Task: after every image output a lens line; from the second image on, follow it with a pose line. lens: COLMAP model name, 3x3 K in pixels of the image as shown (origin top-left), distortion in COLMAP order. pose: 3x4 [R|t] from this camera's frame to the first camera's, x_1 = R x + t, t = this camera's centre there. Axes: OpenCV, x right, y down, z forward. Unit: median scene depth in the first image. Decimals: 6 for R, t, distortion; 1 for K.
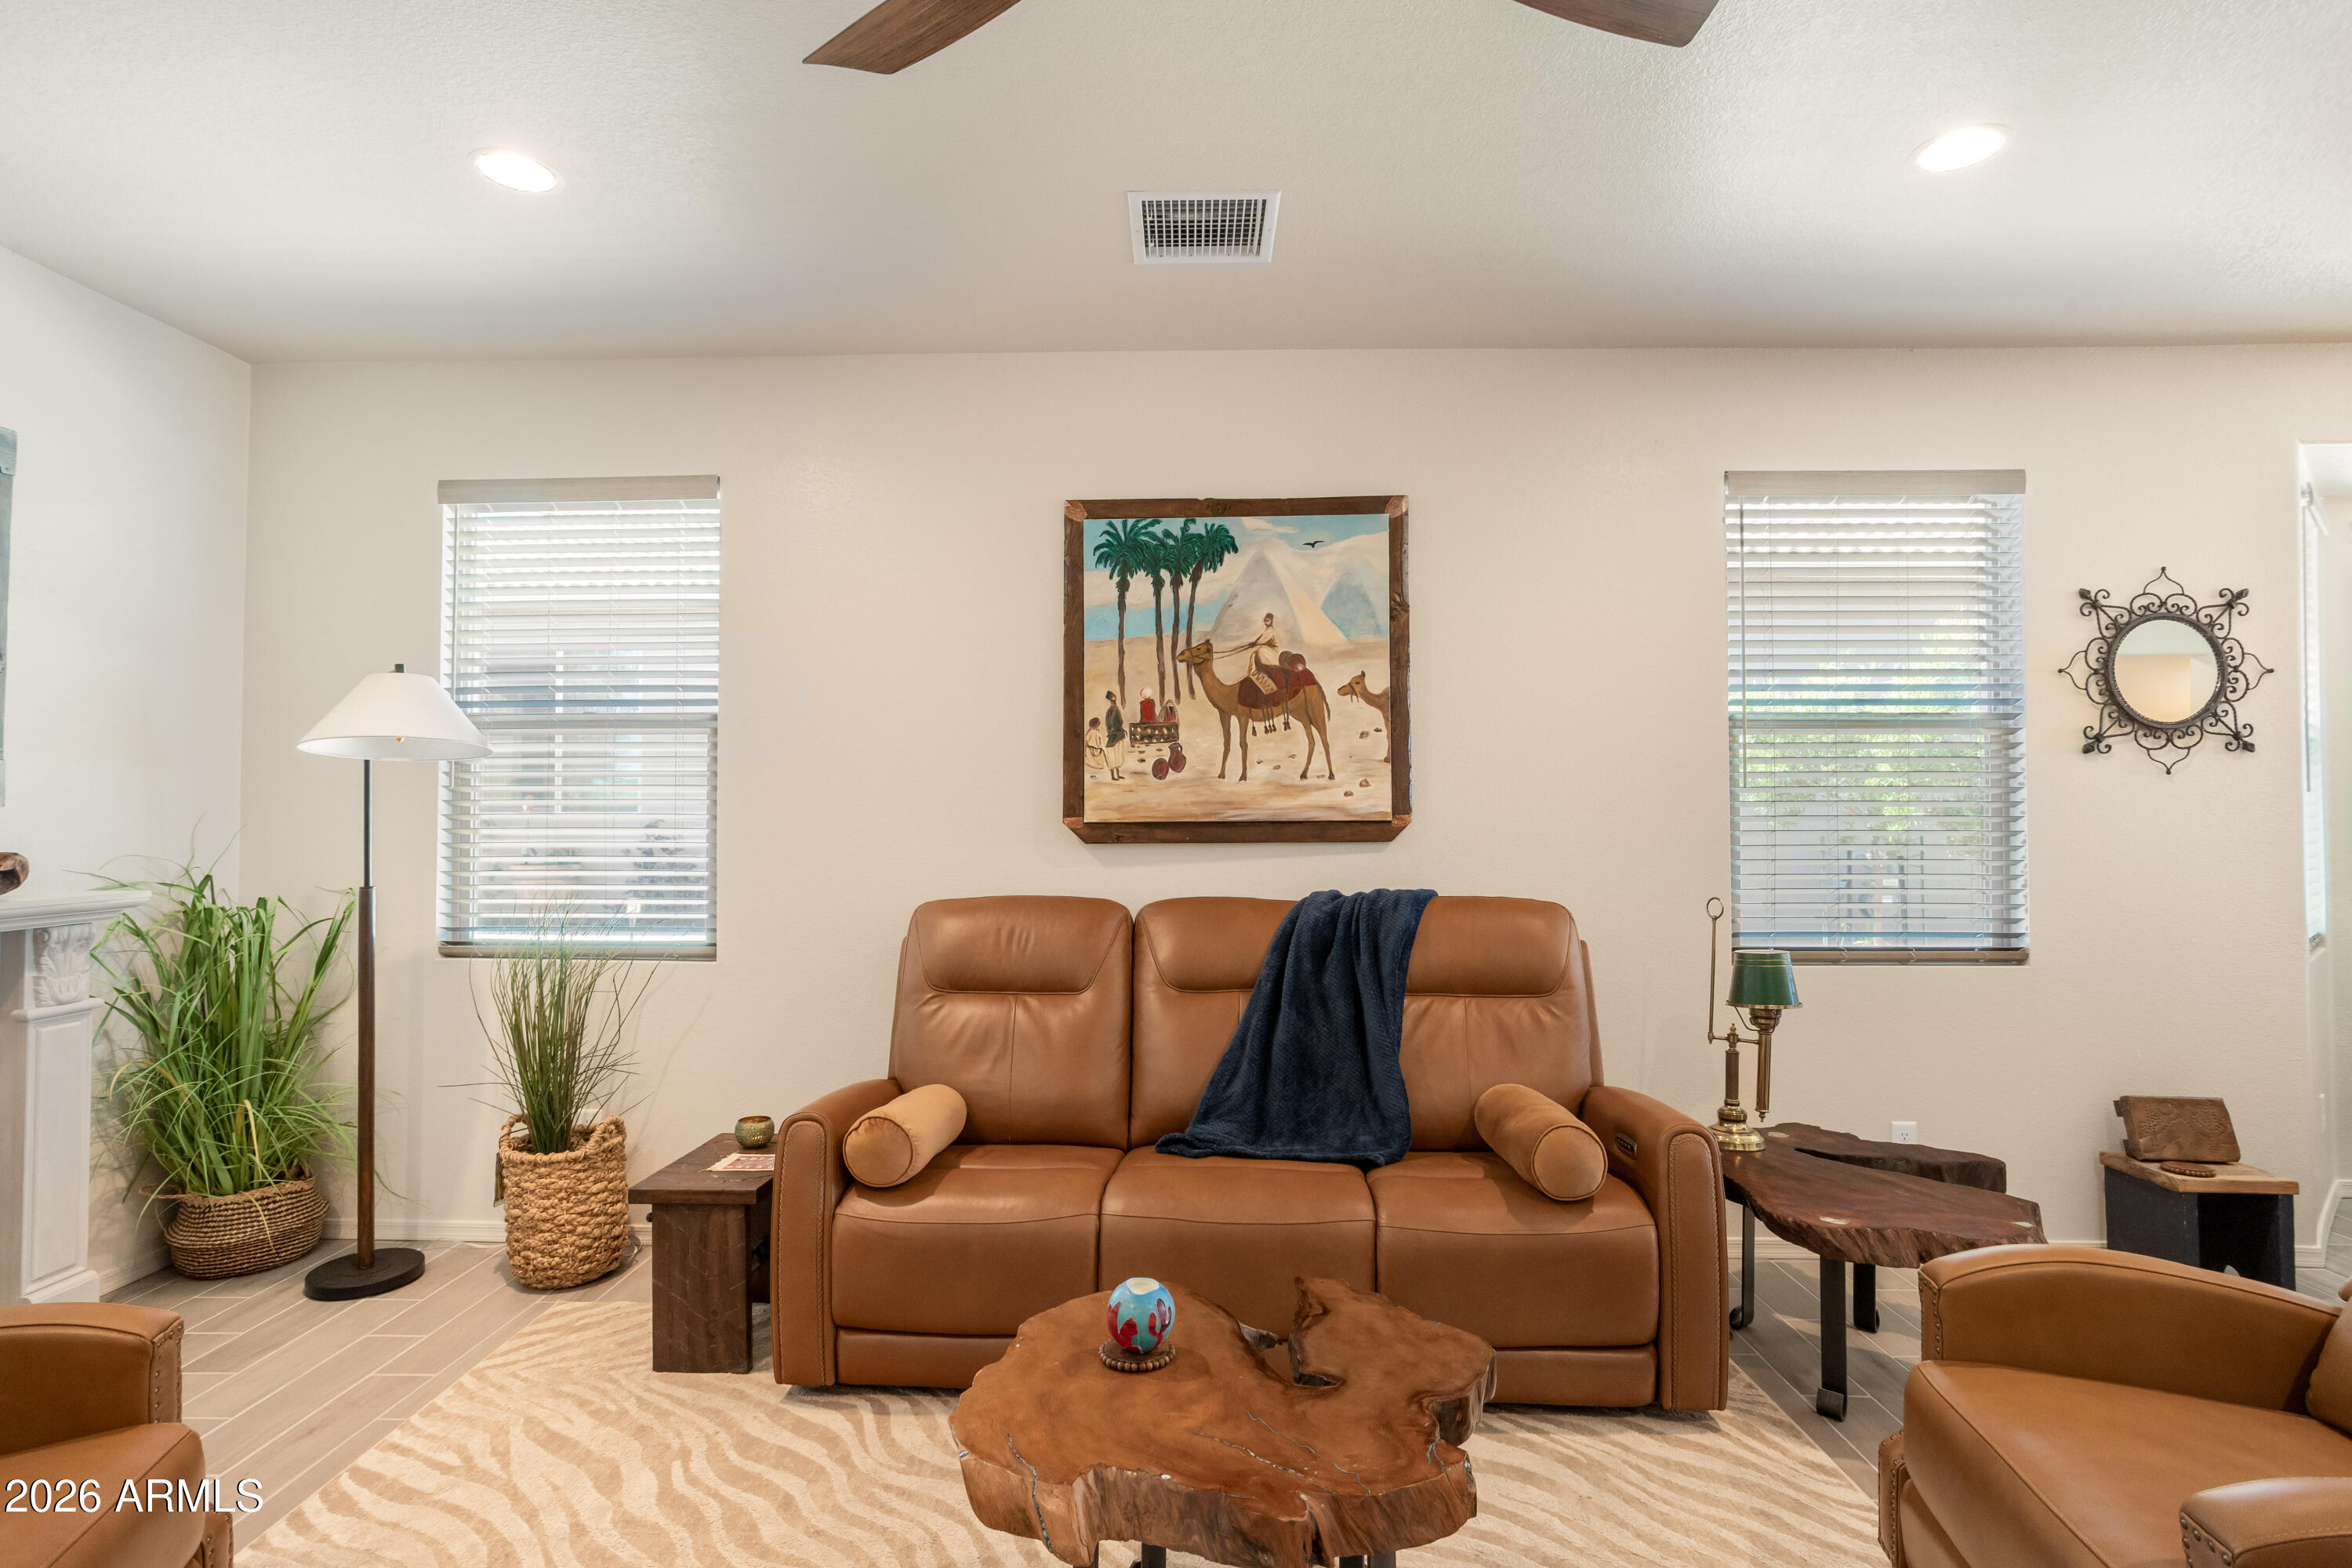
lens RADIAL K [[1136.1, 0, 1161.7], [0, 1136.1, 802.2], [0, 0, 1]] dist [-0.026583, 0.008805]
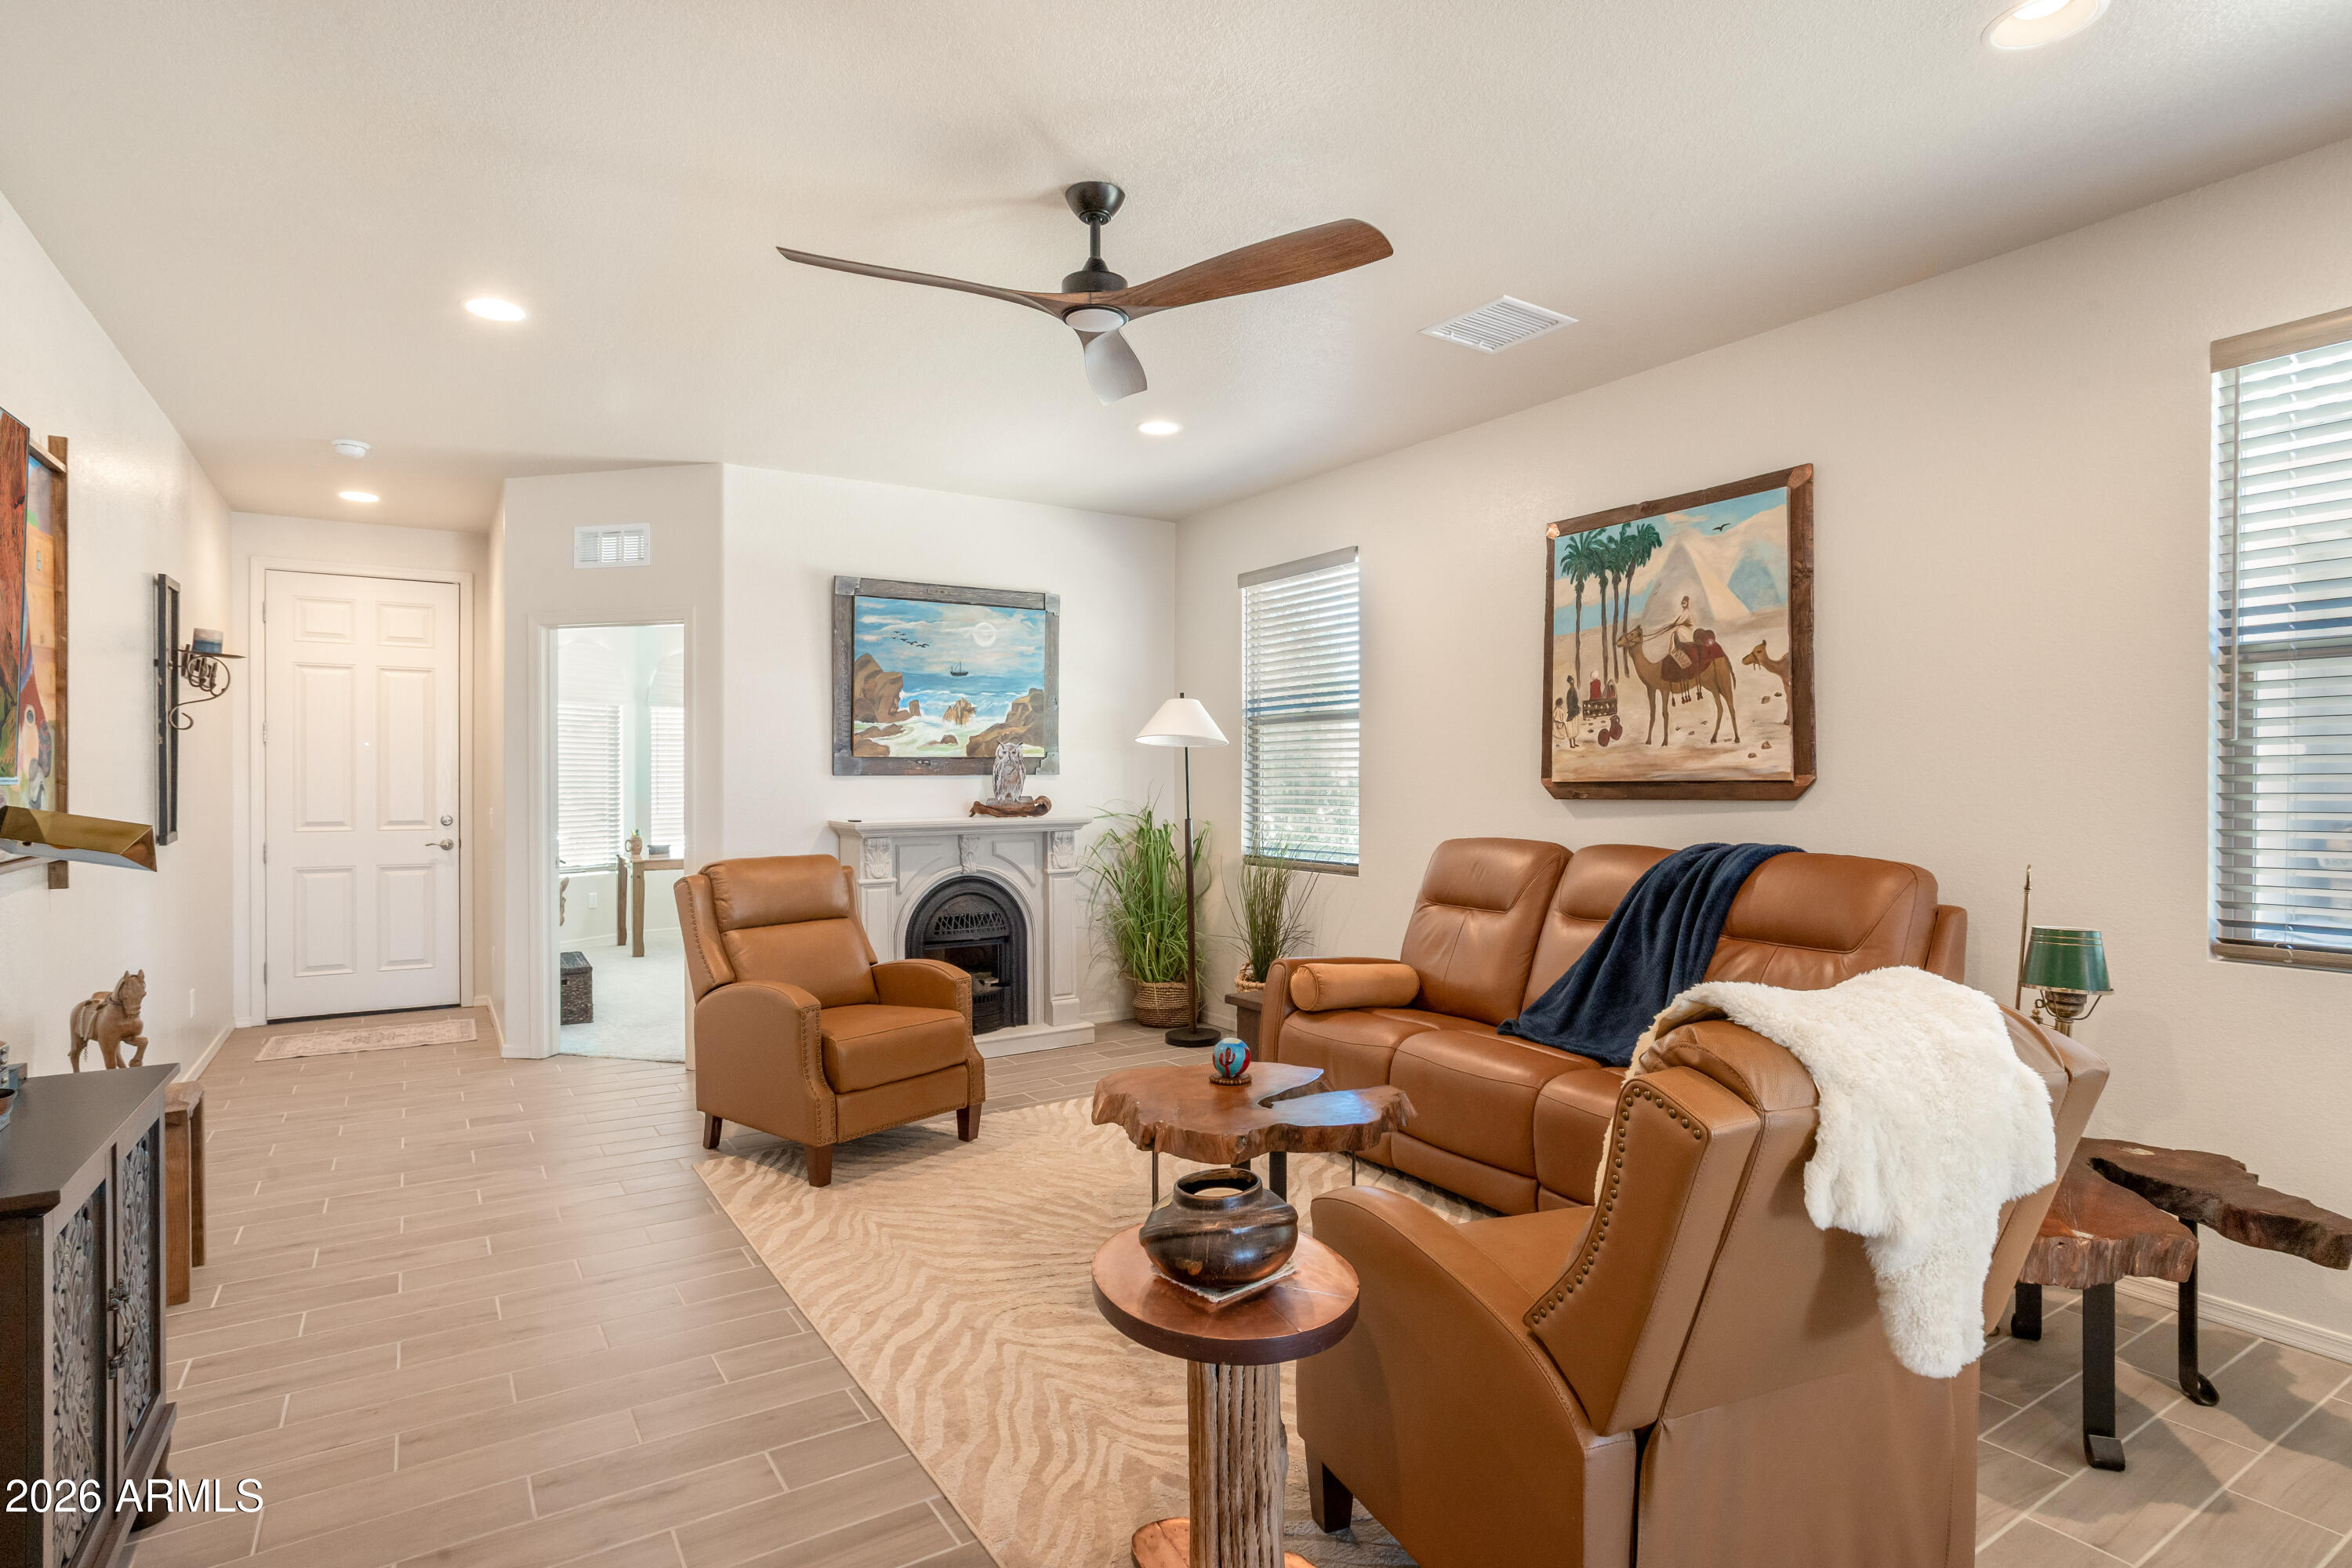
lens RADIAL K [[1136.1, 0, 1184.1], [0, 1136.1, 787.5], [0, 0, 1]] dist [-0.026583, 0.008805]
pose [[0.594710, 0.004127, -0.803930, 0.696090], [0.011104, 0.999849, 0.013347, 0.002536], [0.803864, -0.016865, 0.594575, -0.067104]]
